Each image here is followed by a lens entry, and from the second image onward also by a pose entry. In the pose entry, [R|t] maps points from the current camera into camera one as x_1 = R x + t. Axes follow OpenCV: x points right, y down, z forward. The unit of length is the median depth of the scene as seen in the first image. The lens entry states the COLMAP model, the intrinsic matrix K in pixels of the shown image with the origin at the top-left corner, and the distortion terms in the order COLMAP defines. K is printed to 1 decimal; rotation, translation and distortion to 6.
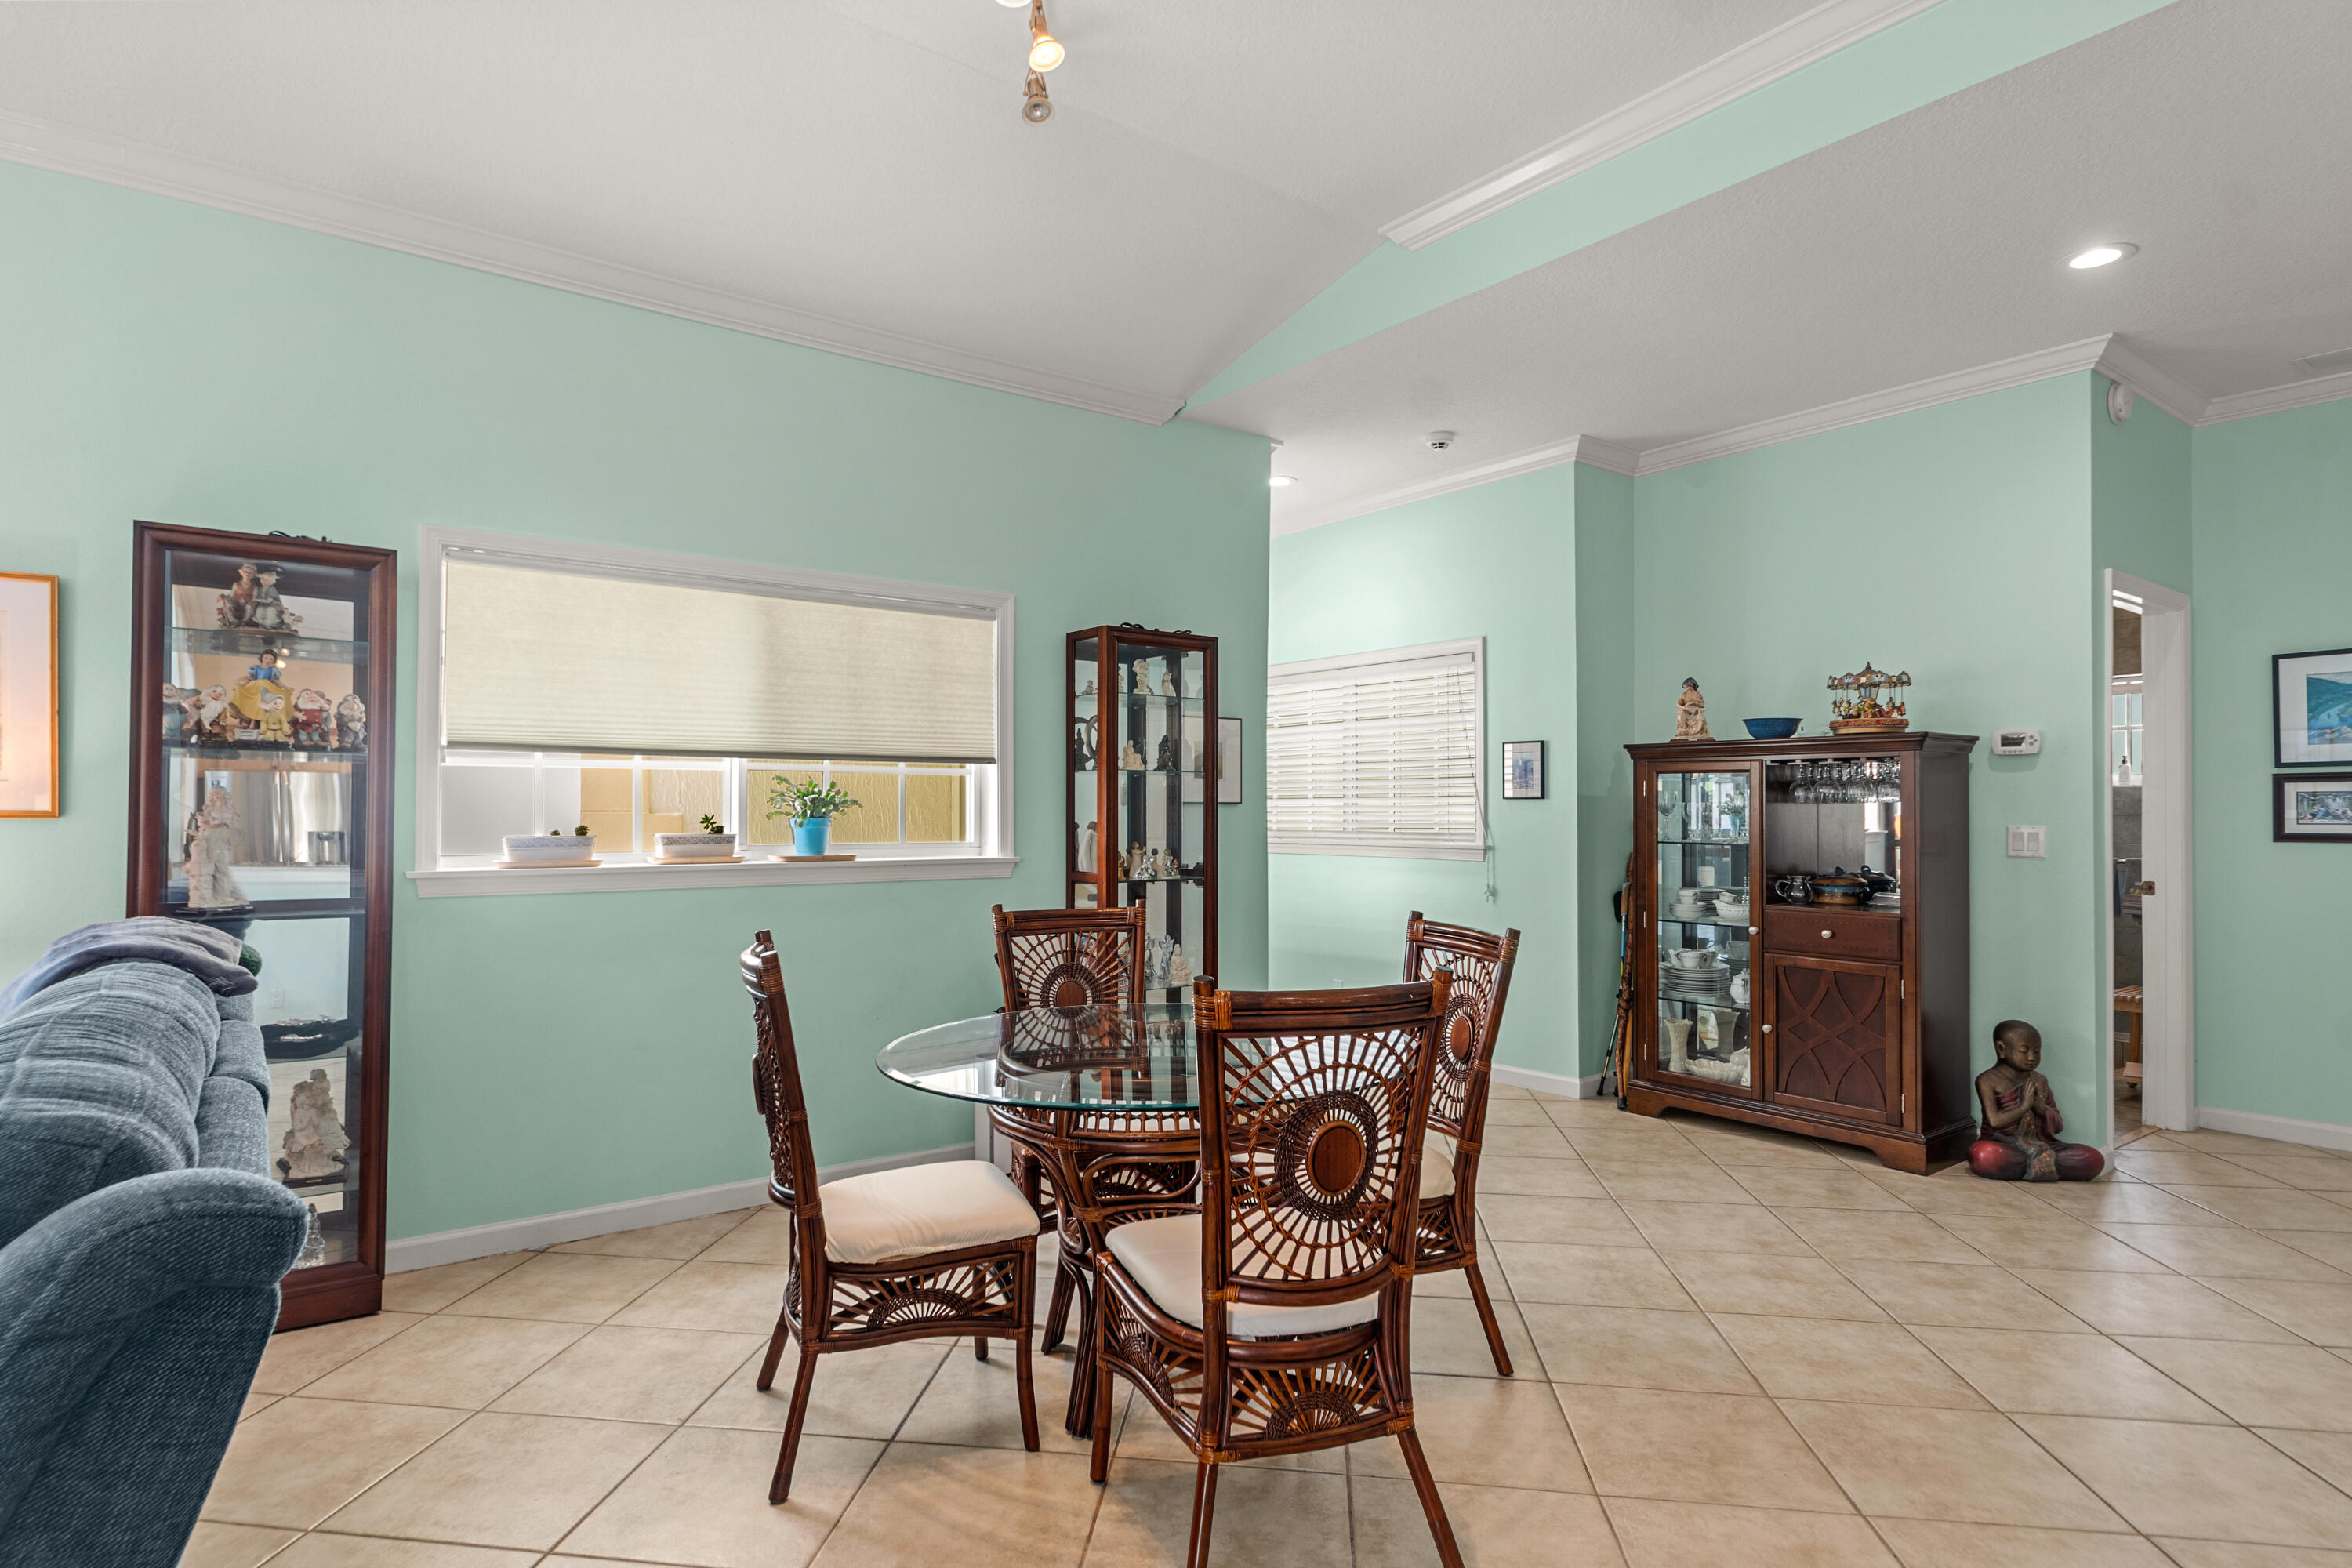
lens RADIAL K [[1244.9, 0, 1176.0], [0, 1244.9, 784.0], [0, 0, 1]] dist [0.028696, 0.000092]
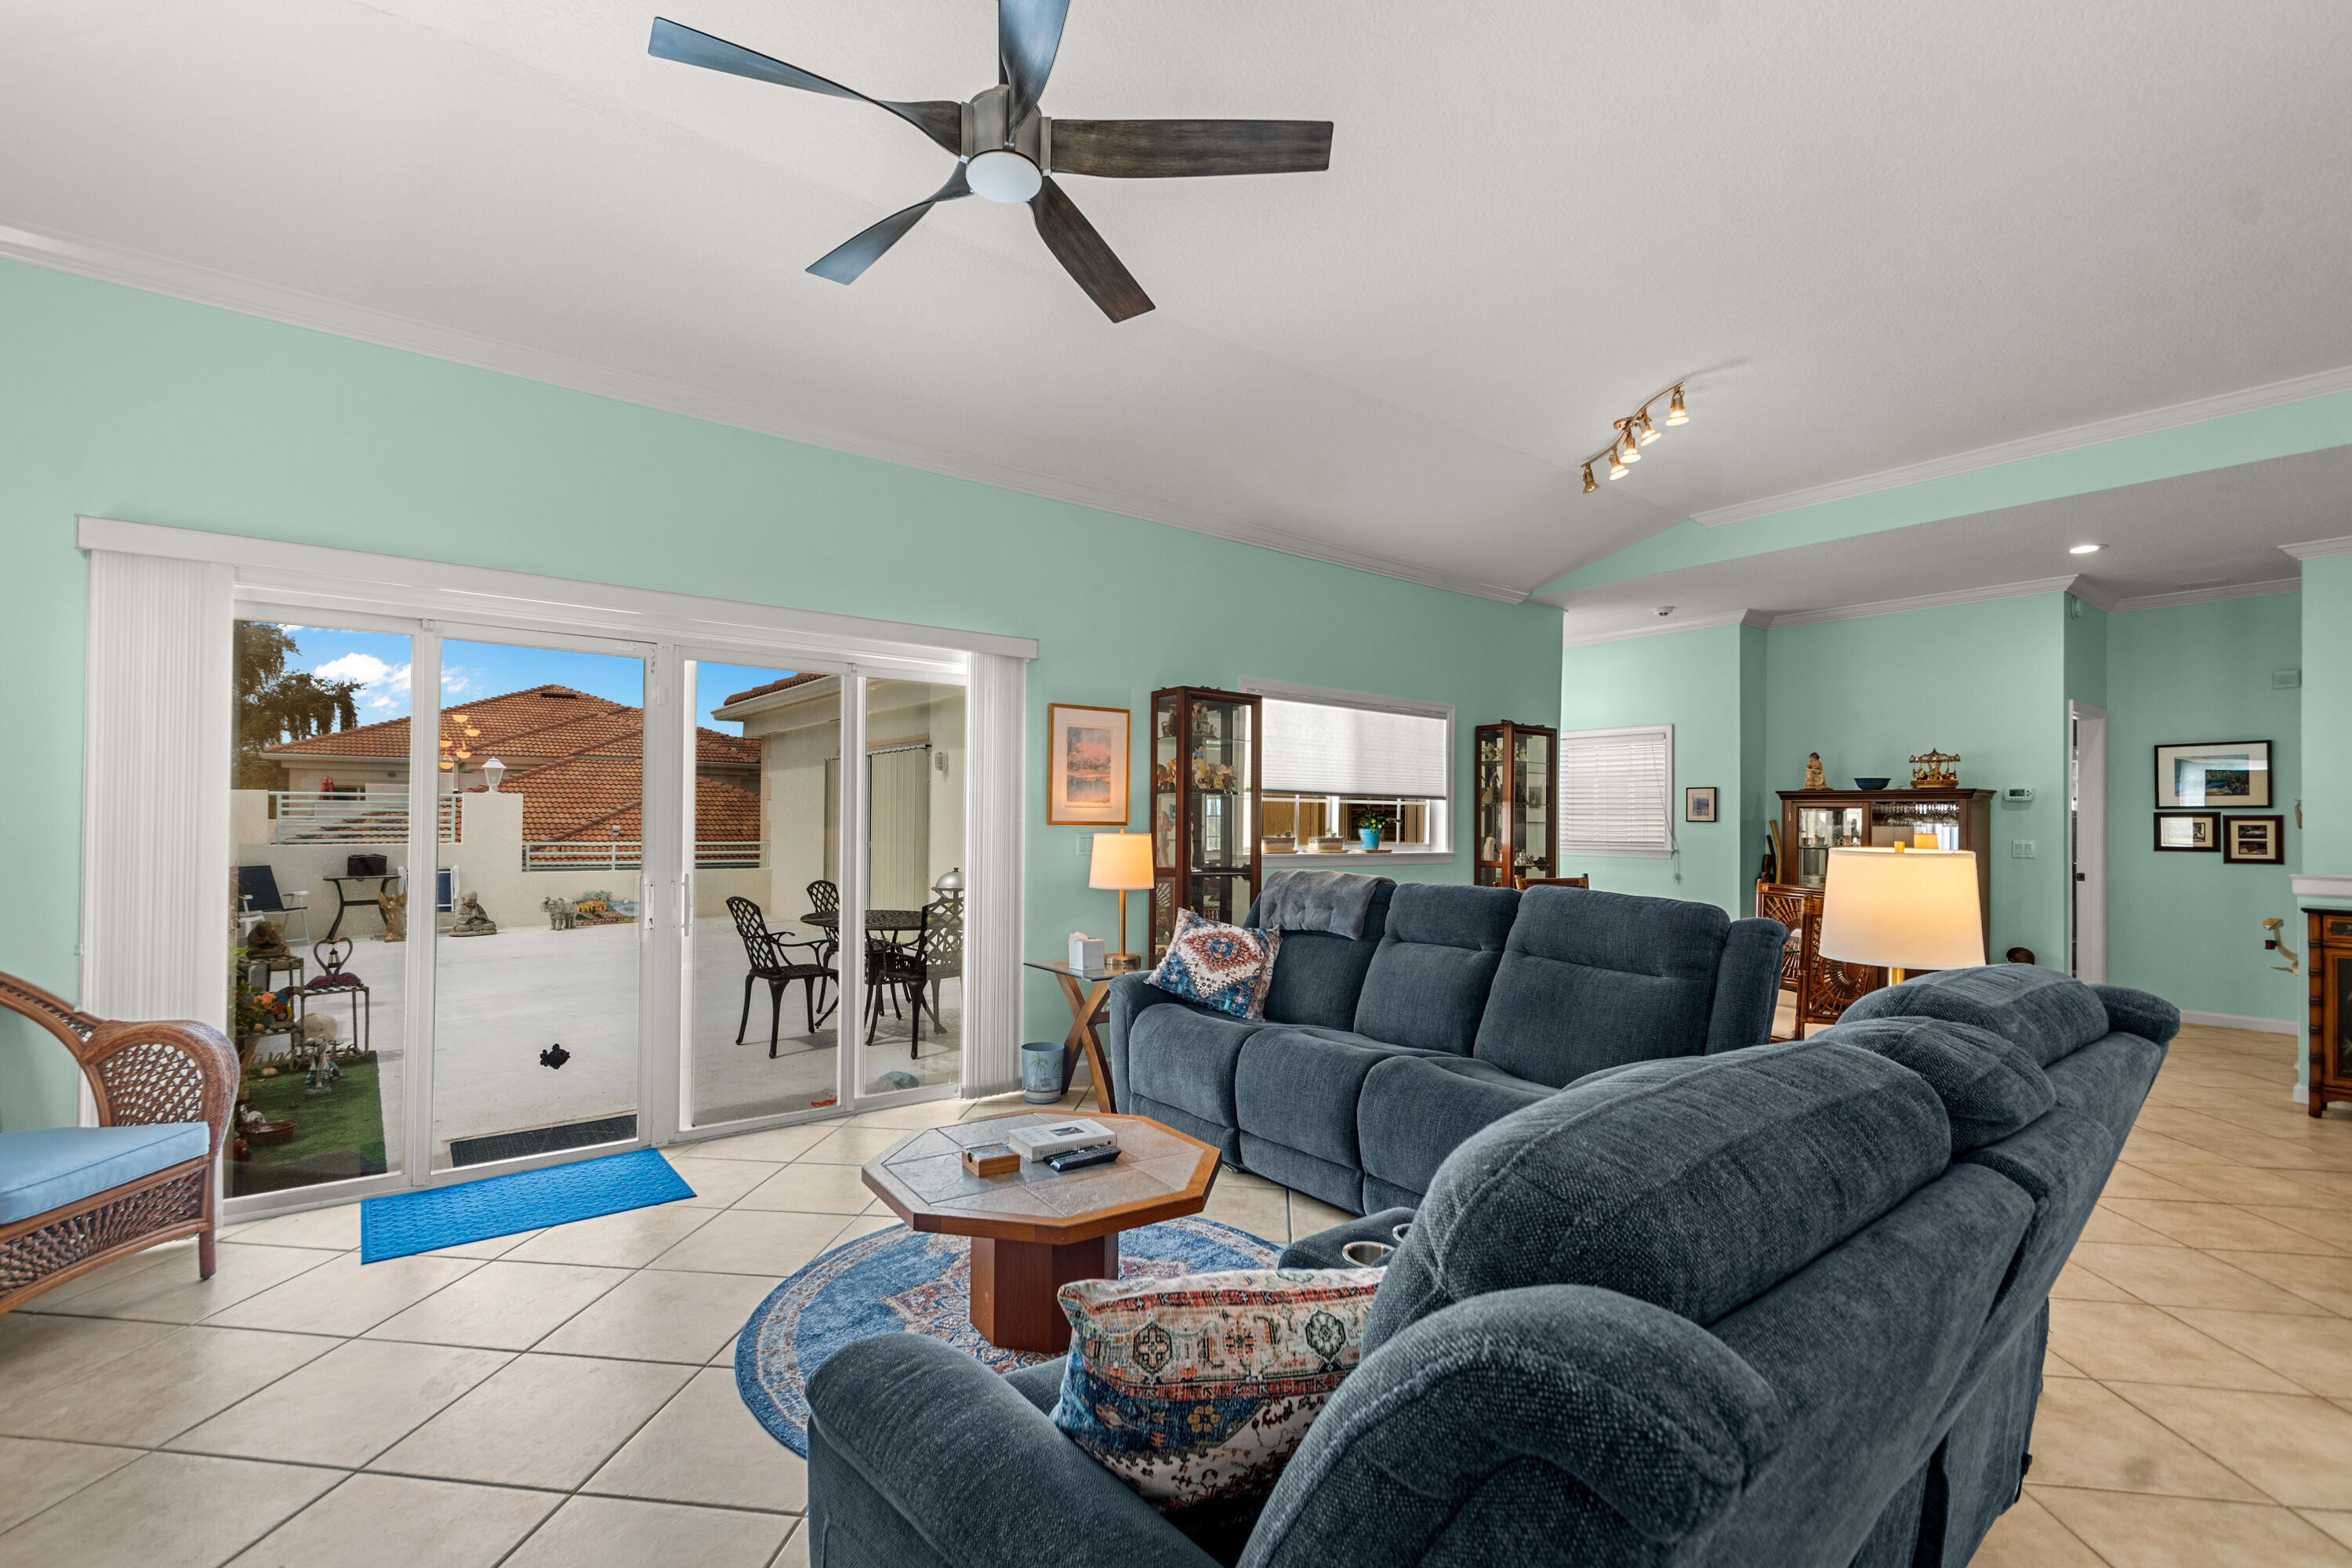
lens RADIAL K [[1060.7, 0, 1128.4], [0, 1060.7, 806.6], [0, 0, 1]] dist [0.015453, -0.000307]
pose [[0.999920, 0.011770, -0.004523, -0.588042], [-0.011753, 0.999923, 0.003926, -0.005915], [0.004568, -0.003873, 0.999982, -0.529872]]
